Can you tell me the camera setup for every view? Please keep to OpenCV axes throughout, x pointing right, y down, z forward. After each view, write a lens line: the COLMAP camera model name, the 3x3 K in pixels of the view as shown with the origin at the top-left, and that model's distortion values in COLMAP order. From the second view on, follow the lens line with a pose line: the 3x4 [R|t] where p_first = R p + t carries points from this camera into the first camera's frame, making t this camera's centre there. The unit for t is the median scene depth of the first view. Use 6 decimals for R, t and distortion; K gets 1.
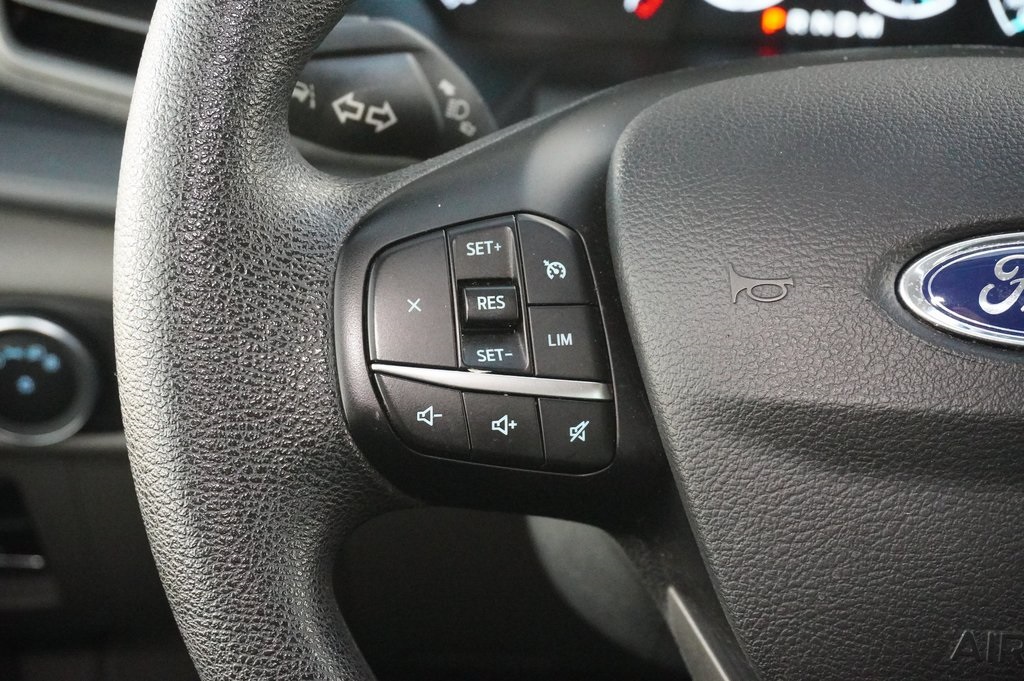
lens RADIAL K [[1897.6, 0, 510.8], [0, 1897.6, 347.8], [0, 0, 1]] dist [-0.001024, 0.000000]
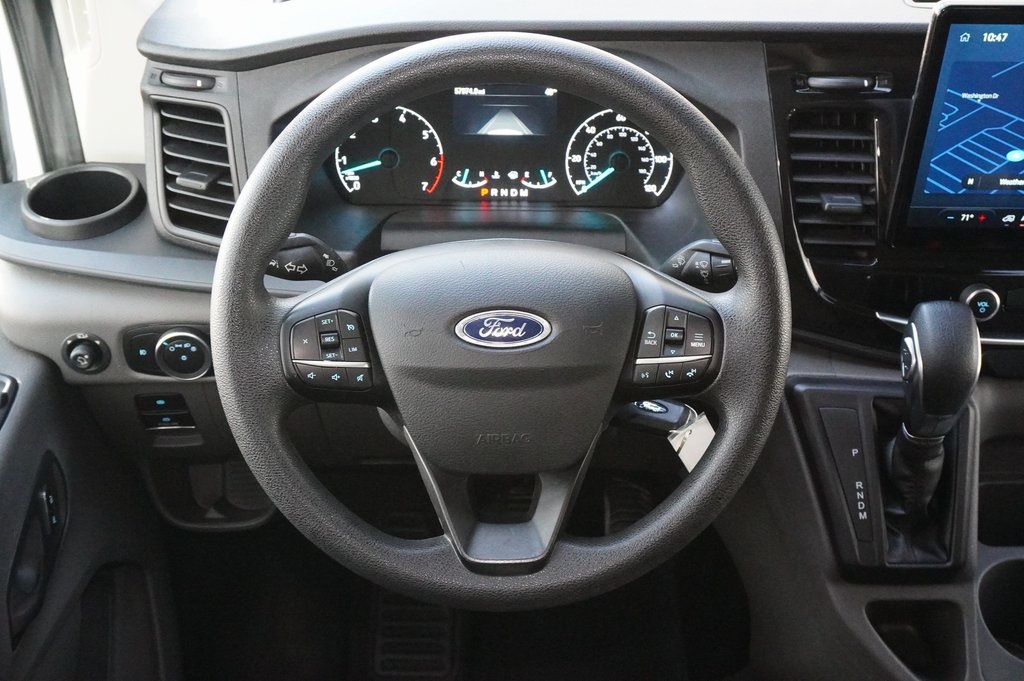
lens RADIAL K [[1211.1, 0, 514.3], [0, 1211.1, 339.8], [0, 0, 1]] dist [0.016650, 0.000000]
pose [[0.998939, -0.043300, 0.015684, 0.263744], [0.042413, 0.997692, 0.053026, -0.116071], [-0.017944, -0.052305, 0.998470, -1.024753]]
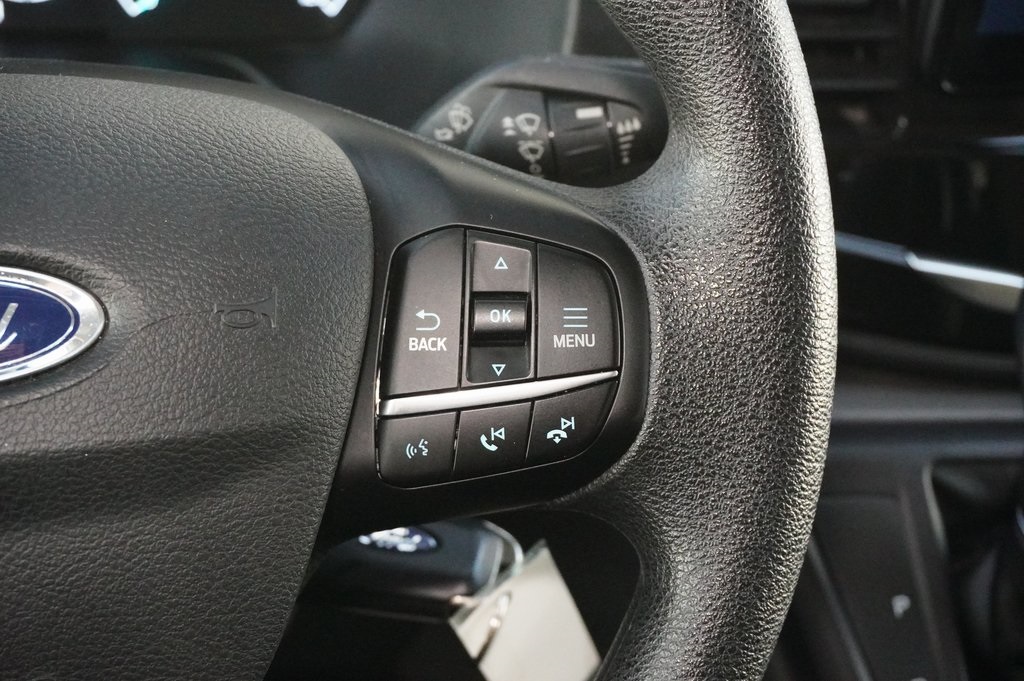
lens RADIAL K [[1897.6, 0, 513.7], [0, 1897.6, 341.5], [0, 0, 1]] dist [-0.001024, 0.000000]
pose [[0.955312, -0.104881, 0.276367, 0.288867], [0.097652, 0.994423, 0.039831, -0.031435], [-0.279003, -0.011063, 0.960226, 0.018252]]
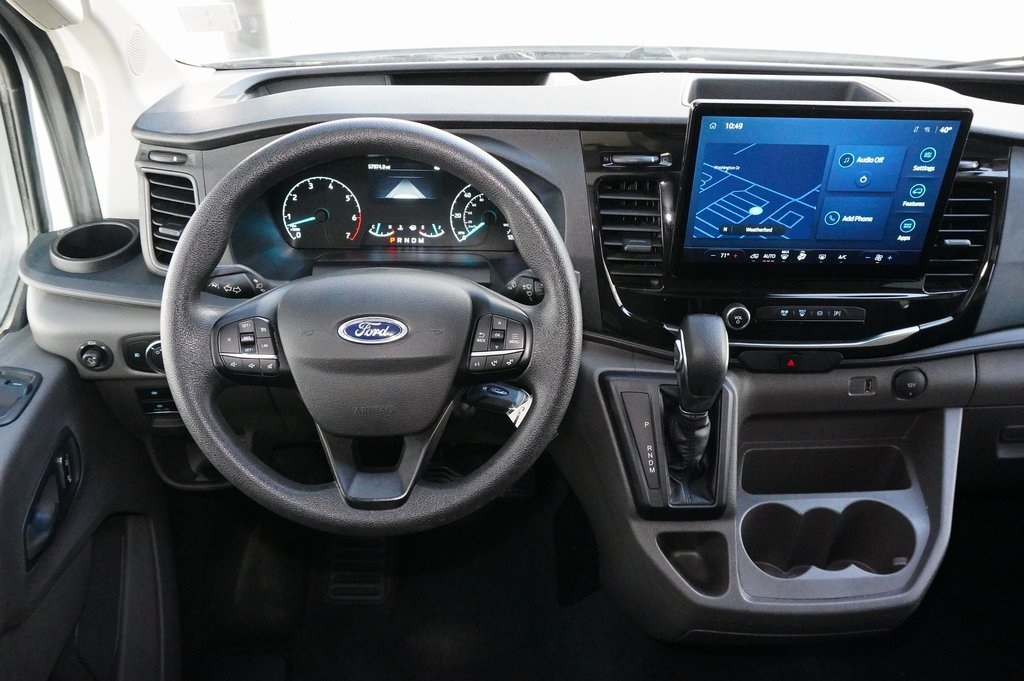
lens RADIAL K [[898.8, 0, 513.9], [0, 898.8, 340.5], [0, 0, 1]] dist [-0.001014, 0.023693]
pose [[0.998353, -0.043952, 0.036861, 0.522989], [0.043151, 0.998821, 0.022257, -0.037403], [-0.037796, -0.020630, 0.999073, -1.093651]]
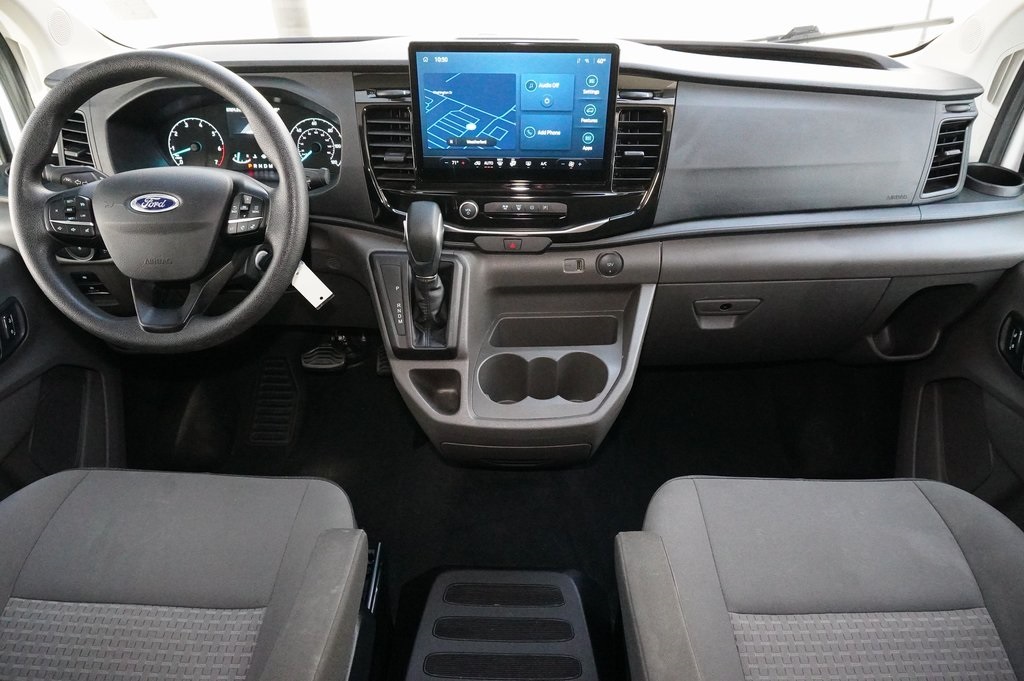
lens RADIAL K [[687.4, 0, 520.7], [0, 687.4, 337.4], [0, 0, 1]] dist [-0.030677, 0.014141]
pose [[0.999072, -0.039221, -0.017783, 1.468423], [0.040110, 0.997802, 0.052755, 0.330607], [0.015675, -0.053420, 0.998449, -1.203914]]
